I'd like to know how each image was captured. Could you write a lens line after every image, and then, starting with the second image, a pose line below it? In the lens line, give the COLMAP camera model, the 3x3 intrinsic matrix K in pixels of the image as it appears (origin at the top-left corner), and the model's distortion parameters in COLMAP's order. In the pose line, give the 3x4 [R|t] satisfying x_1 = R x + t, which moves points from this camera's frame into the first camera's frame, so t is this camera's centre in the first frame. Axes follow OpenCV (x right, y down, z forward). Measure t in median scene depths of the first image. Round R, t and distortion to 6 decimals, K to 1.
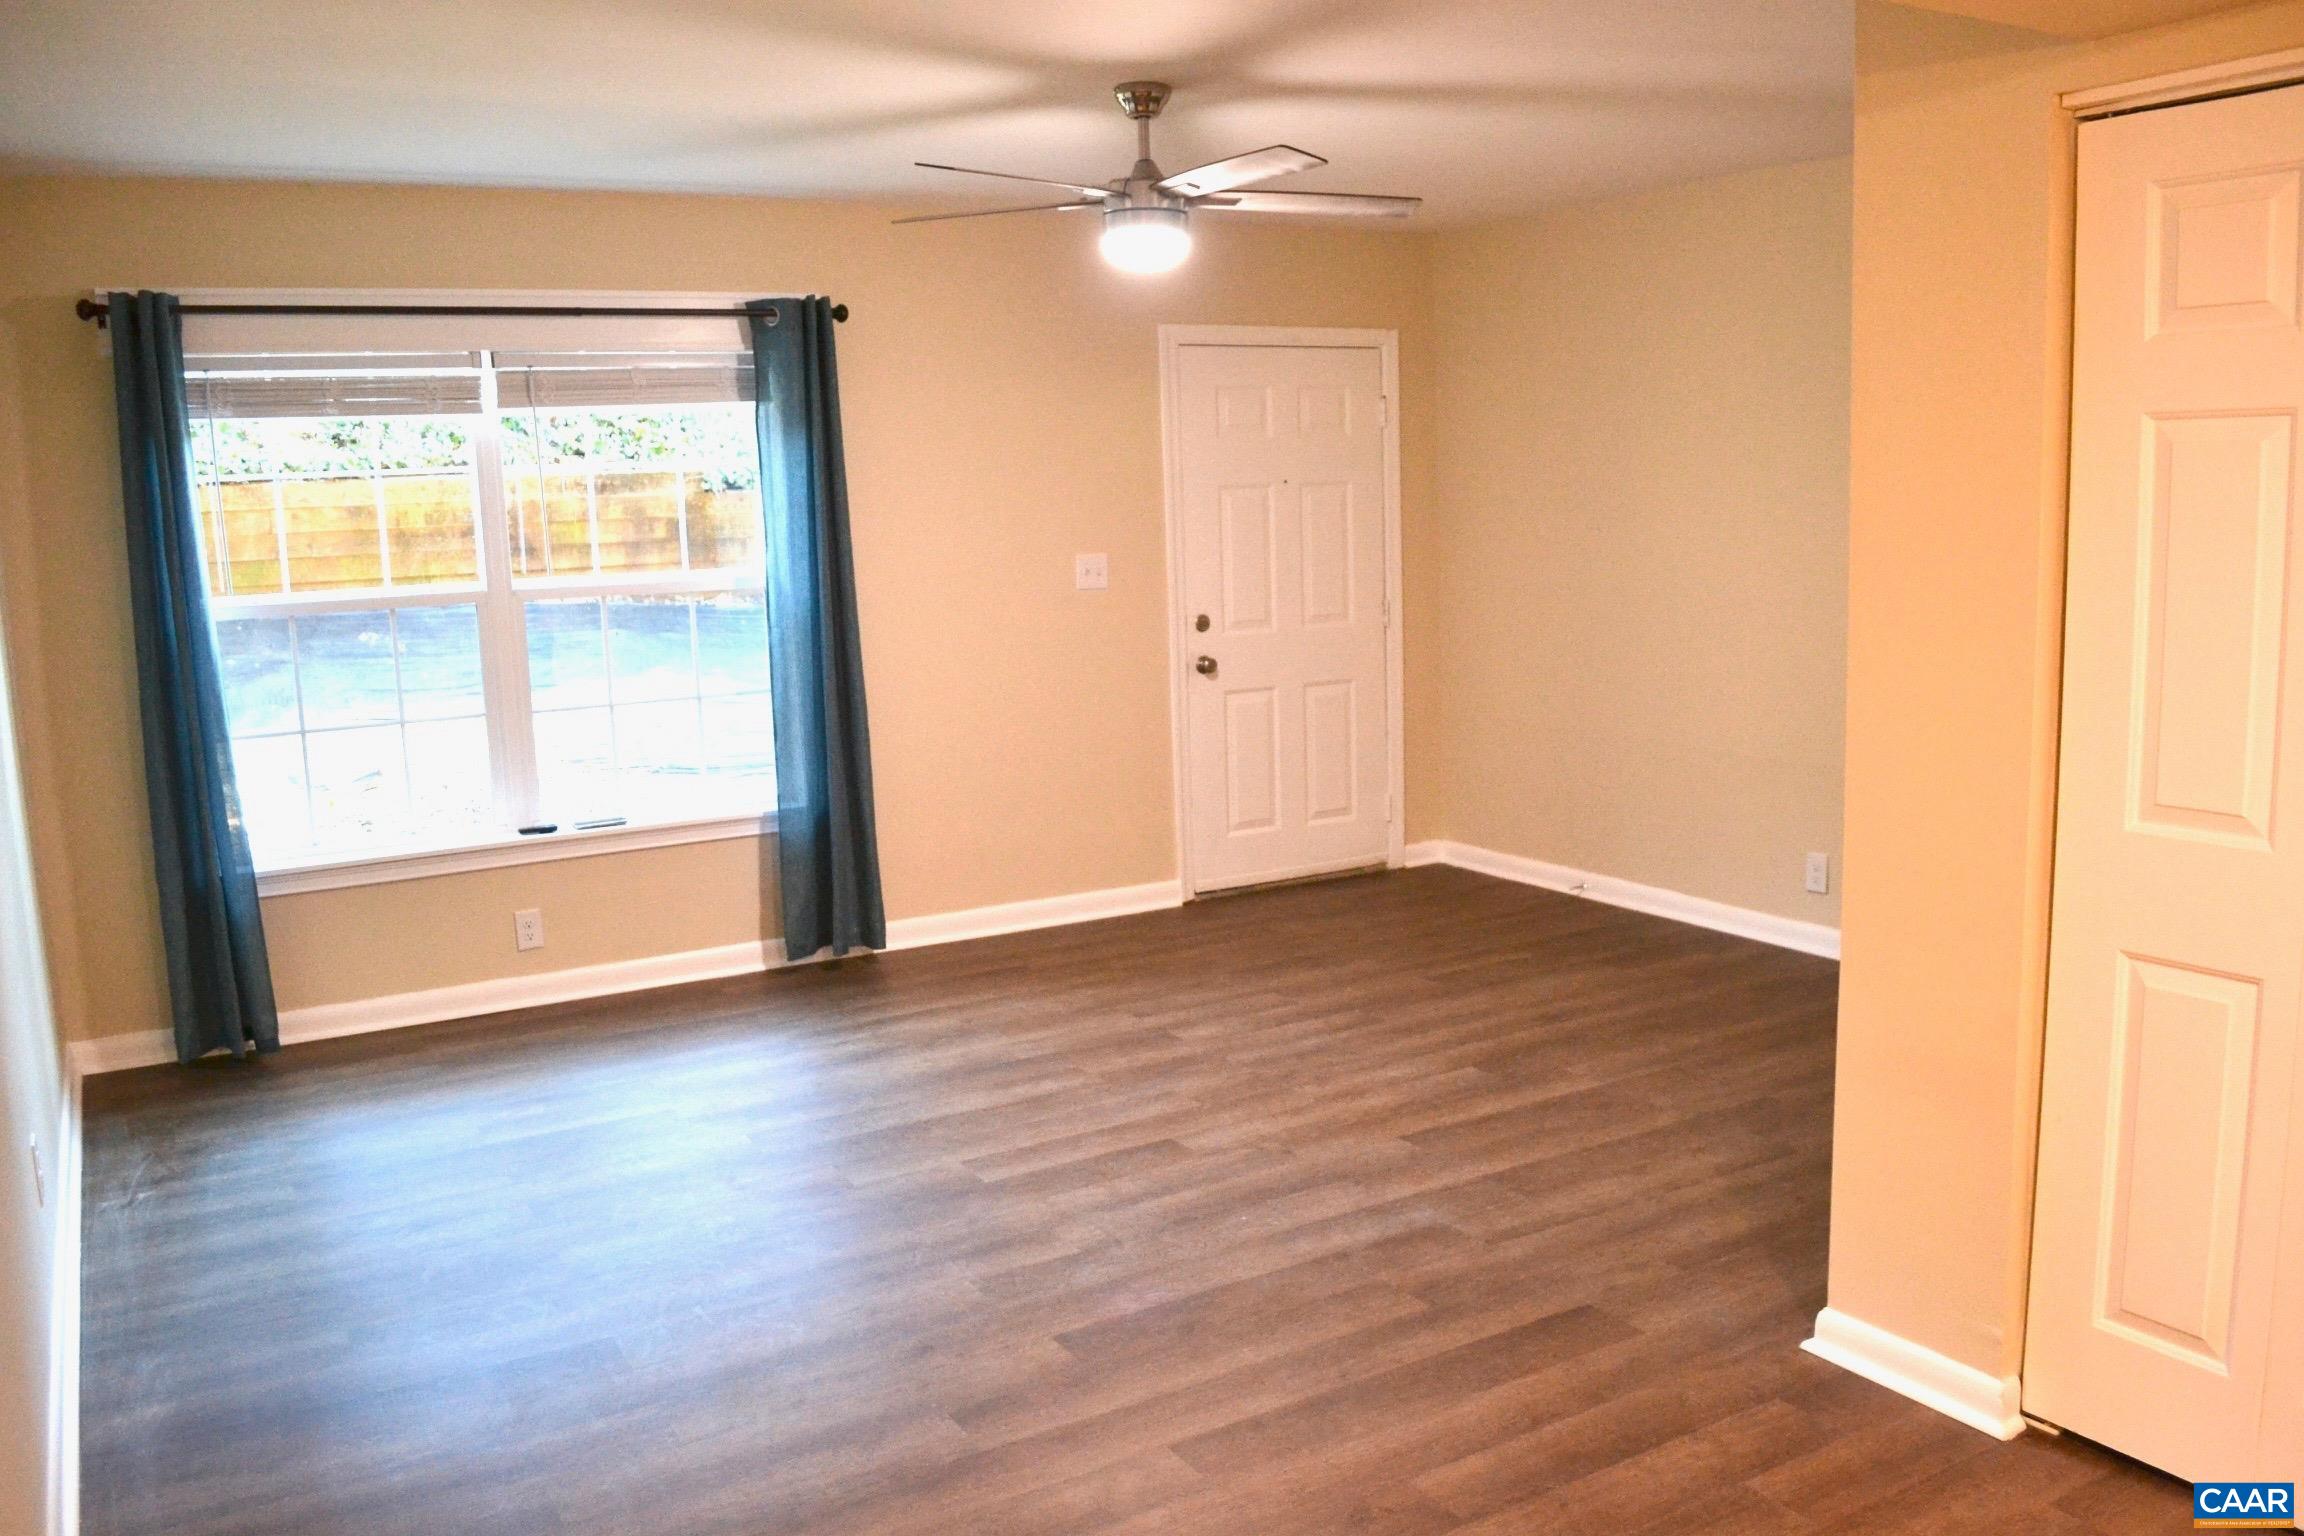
lens RADIAL K [[1850.9, 0, 1148.7], [0, 1850.9, 773.7], [0, 0, 1]] dist [-0.077586, 0.012292]
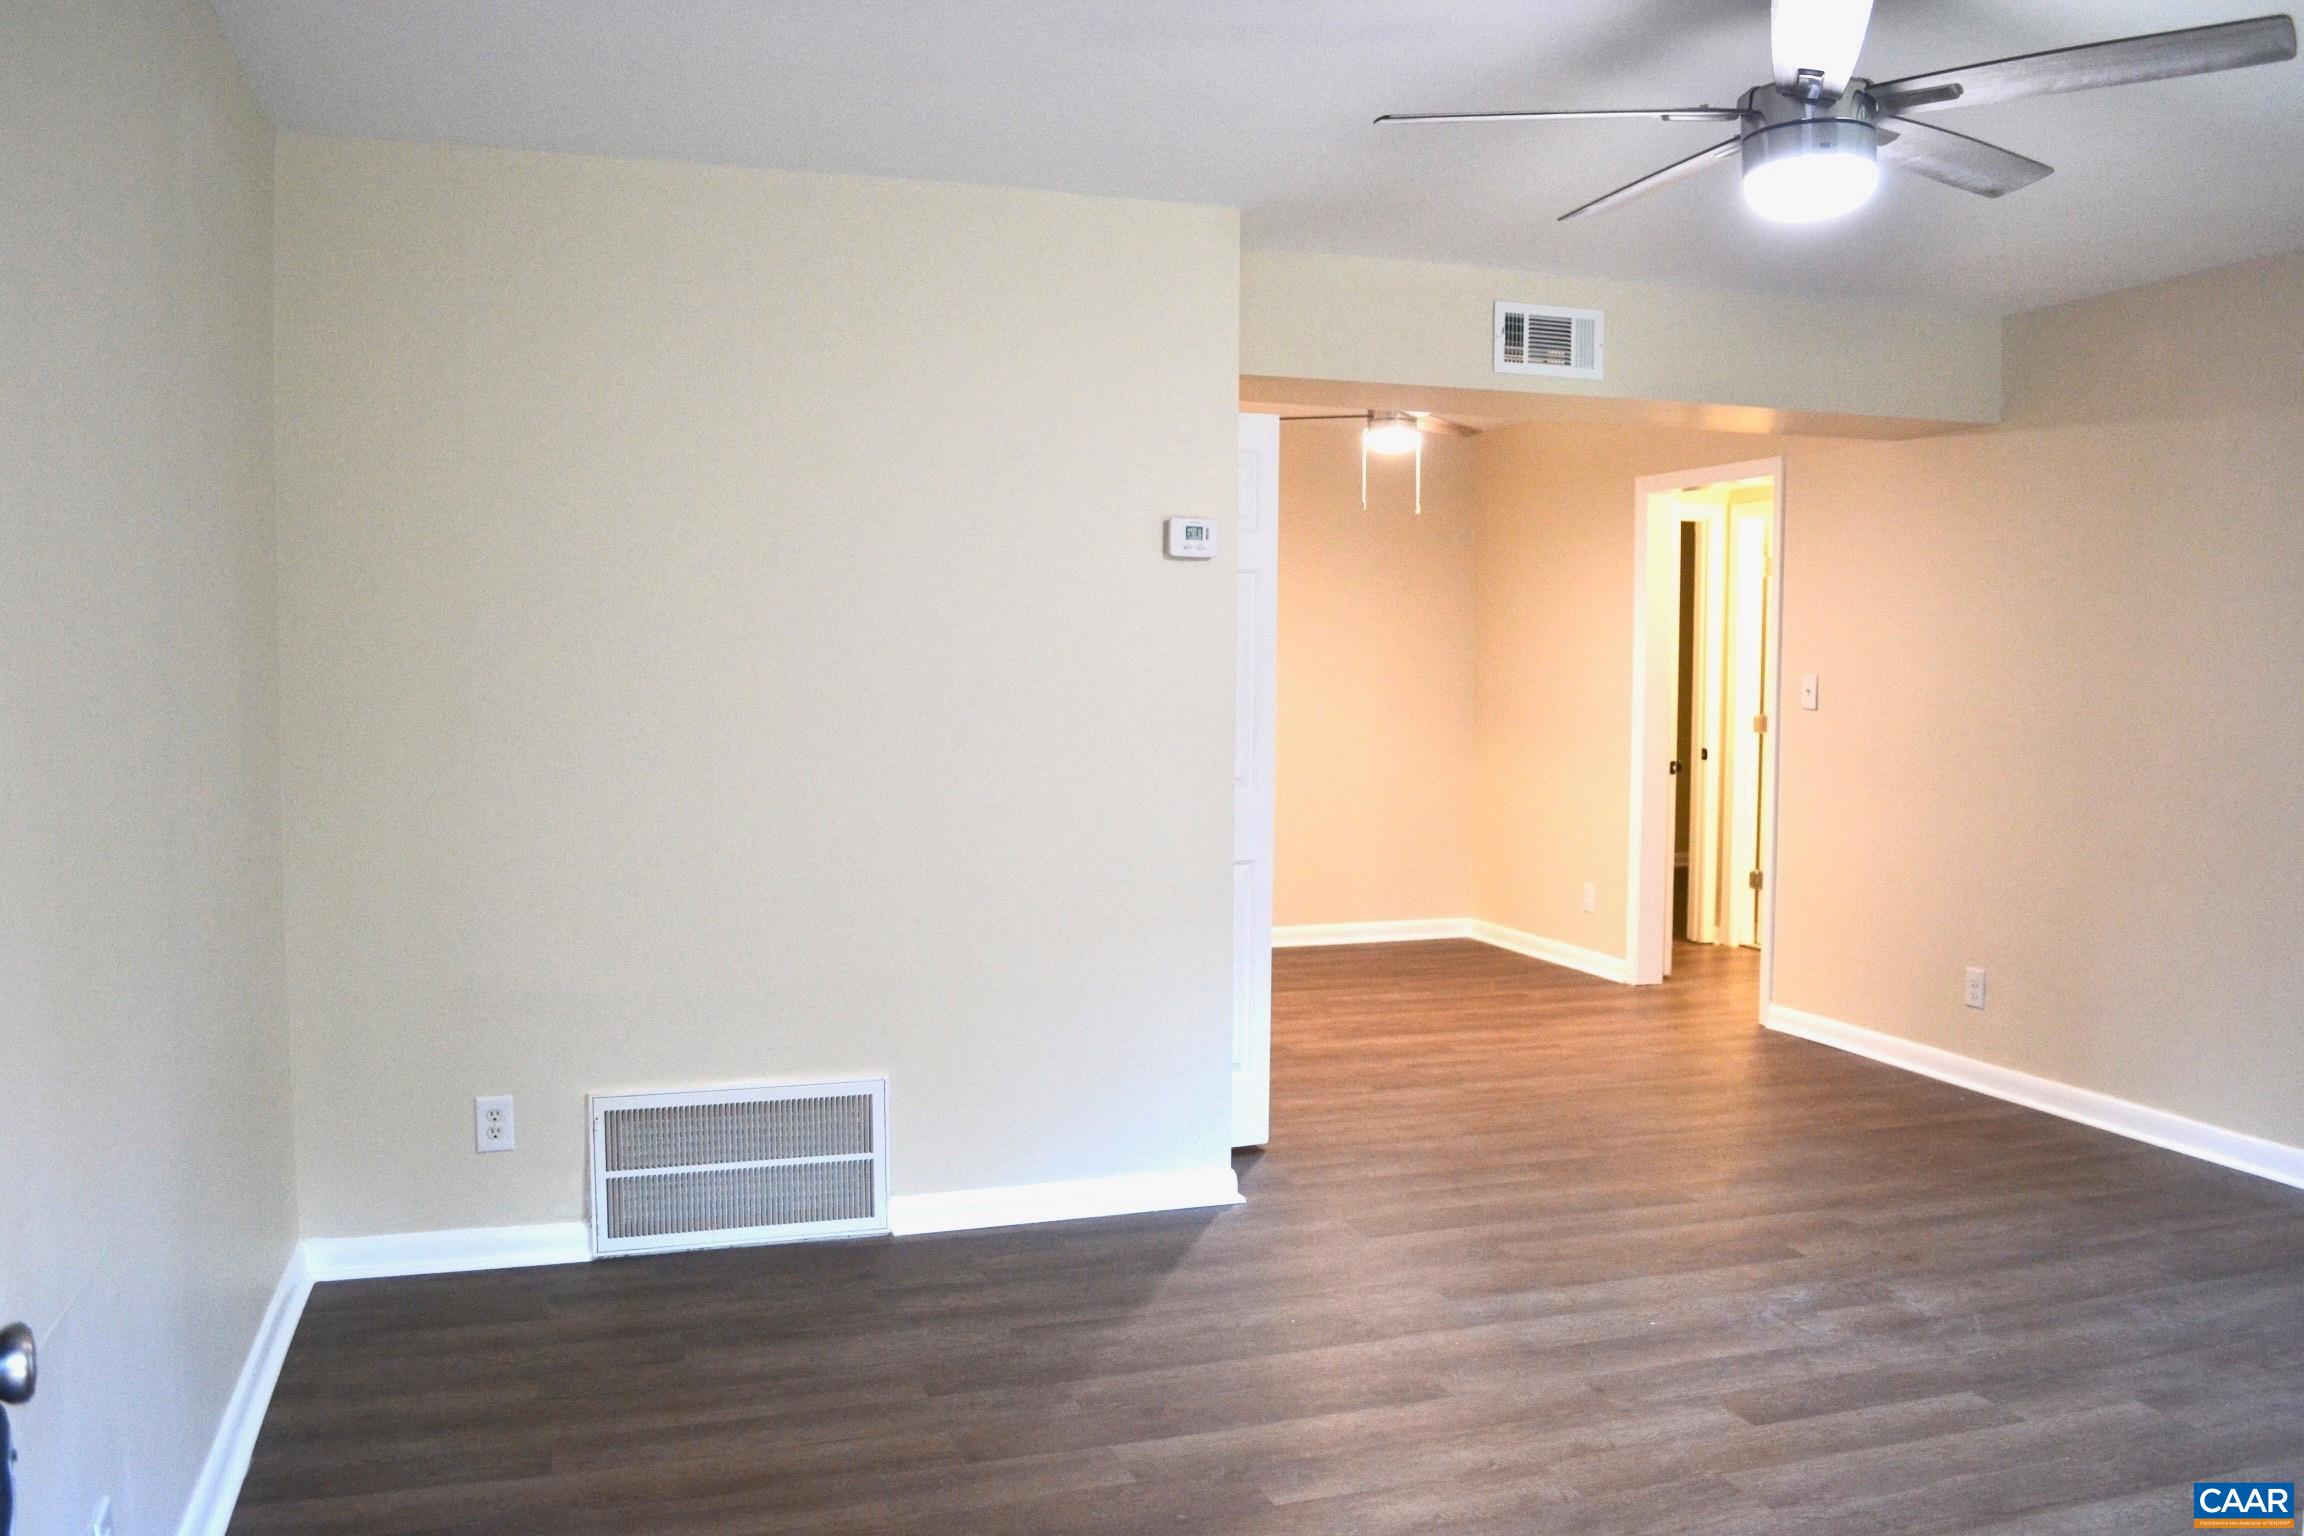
lens RADIAL K [[1850.9, 0, 1149.5], [0, 1850.9, 765.0], [0, 0, 1]] dist [-0.077586, 0.012292]
pose [[-0.978718, 0.013631, 0.204758, 0.096231], [0.055388, 0.978307, 0.199621, -0.222258], [-0.197595, 0.206714, -0.958241, 1.674690]]
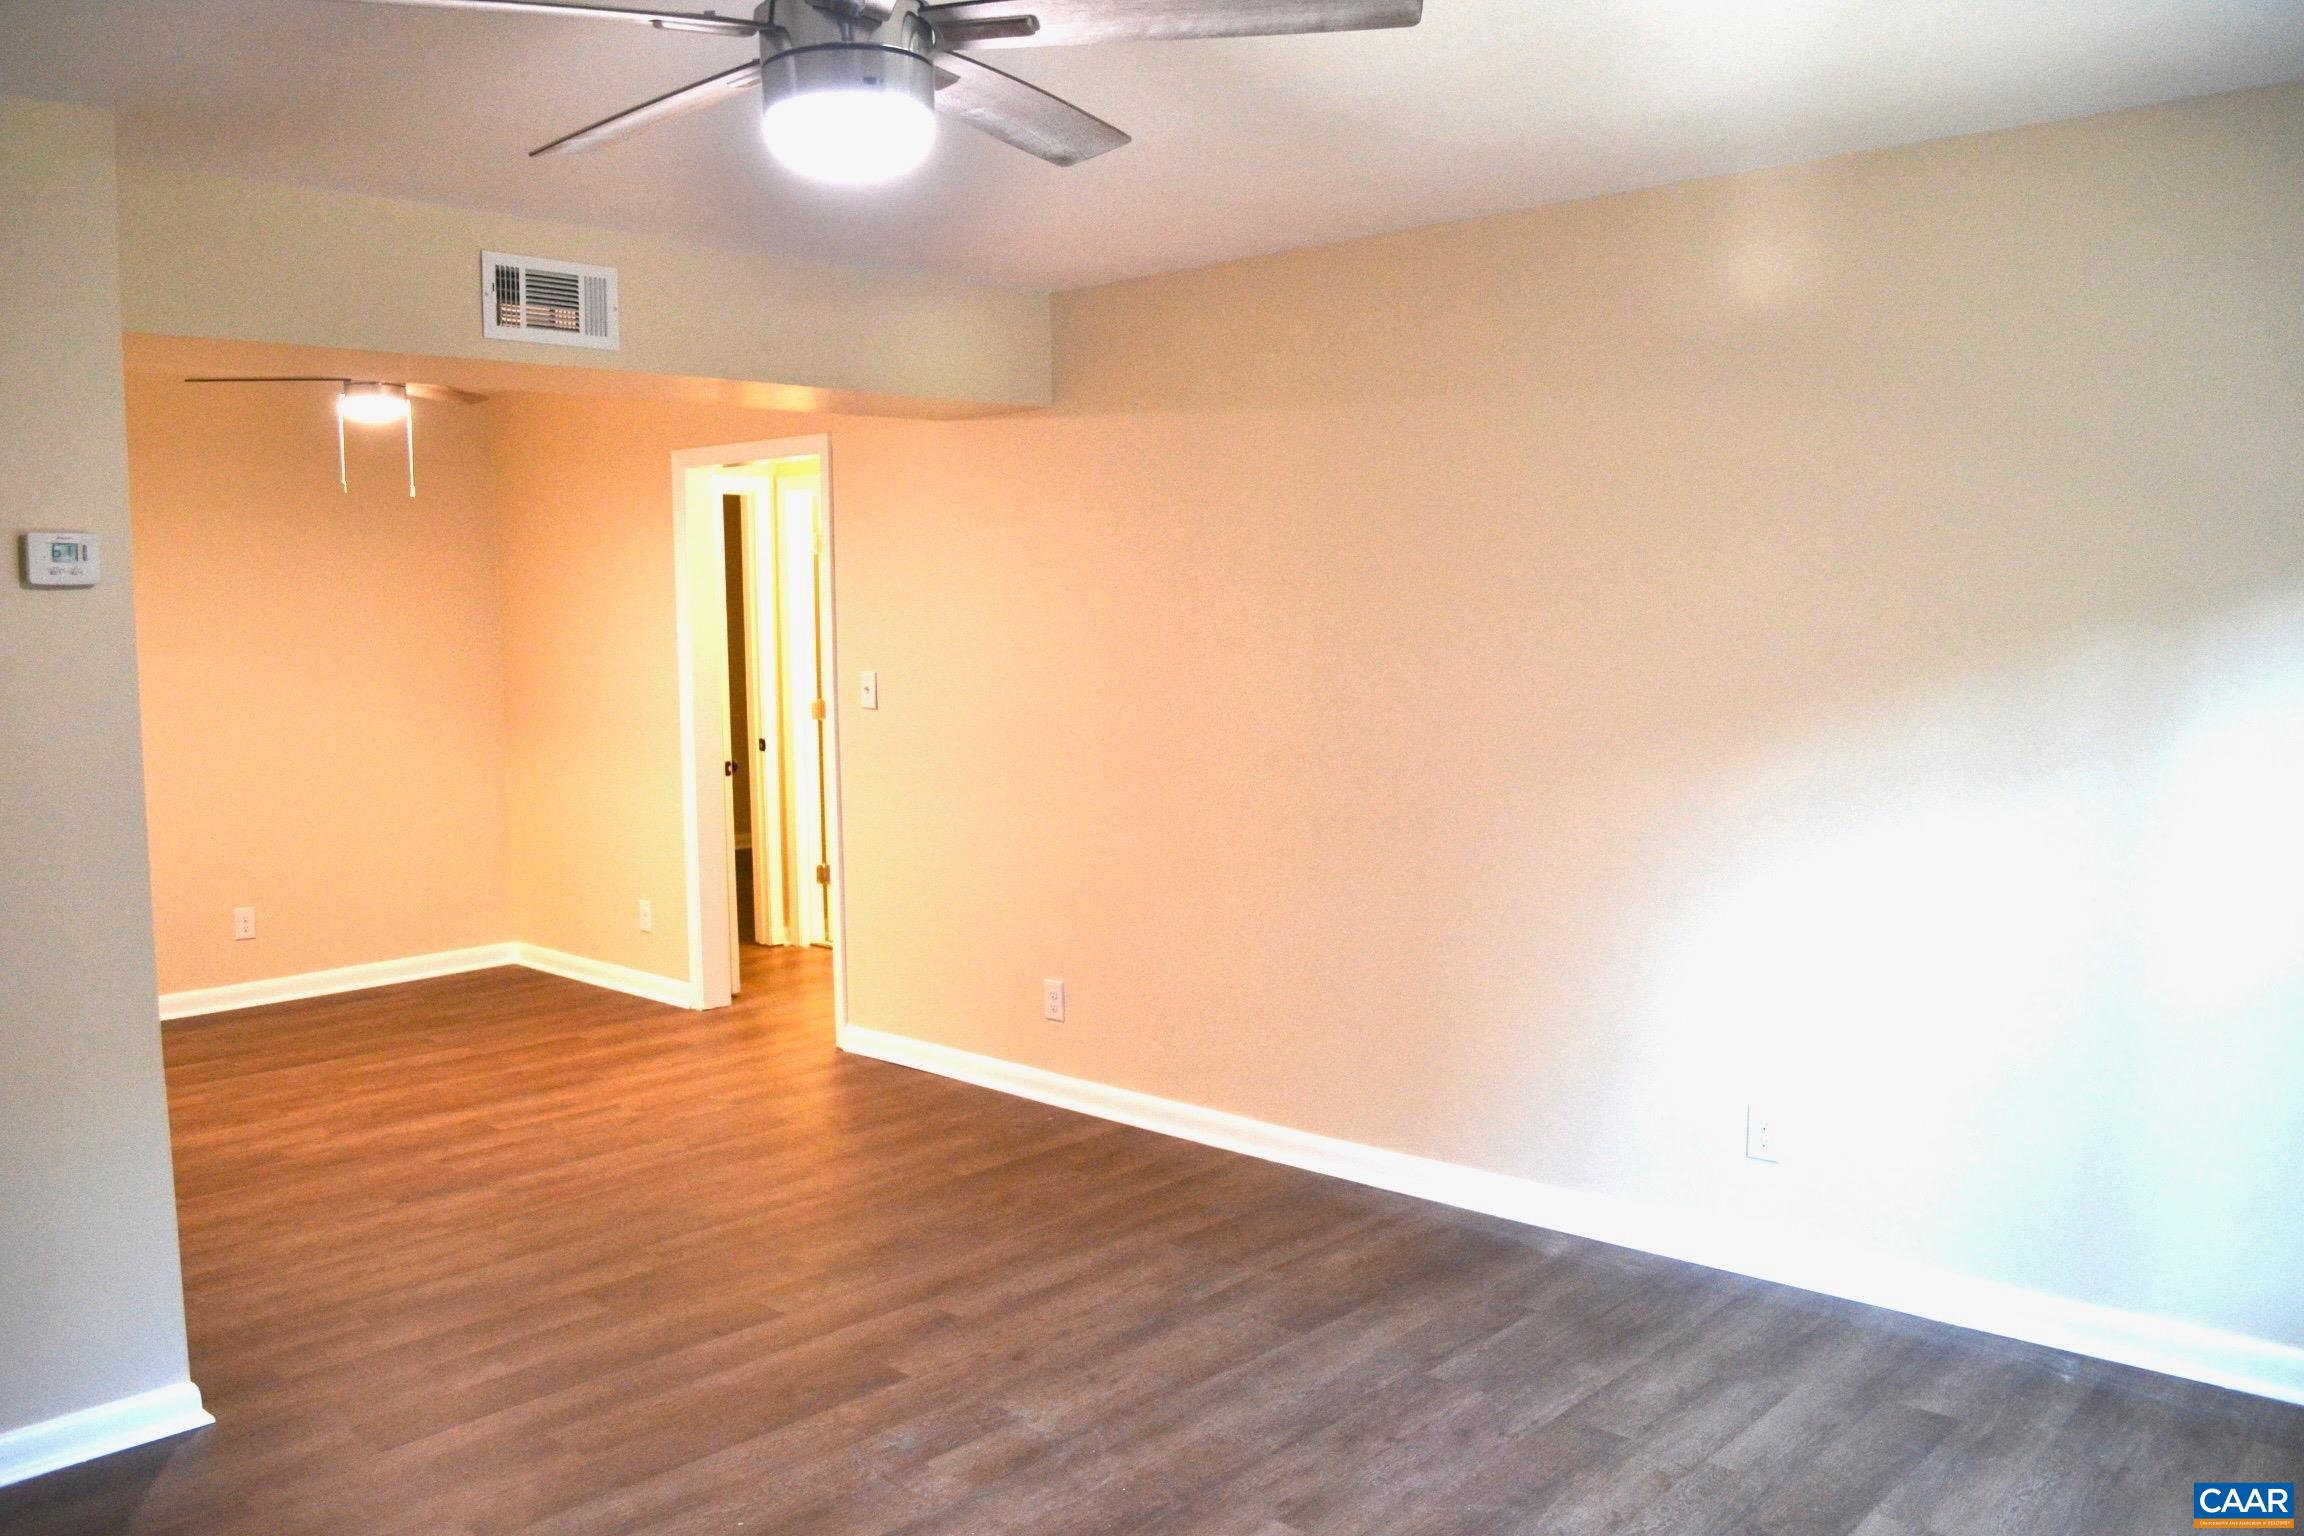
lens RADIAL K [[1850.9, 0, 1153.8], [0, 1850.9, 775.4], [0, 0, 1]] dist [-0.077586, 0.012292]
pose [[-0.955453, 0.072078, -0.286208, 0.072607], [-0.000929, 0.968983, 0.247125, -0.235507], [0.295143, 0.236382, -0.925751, 1.493753]]
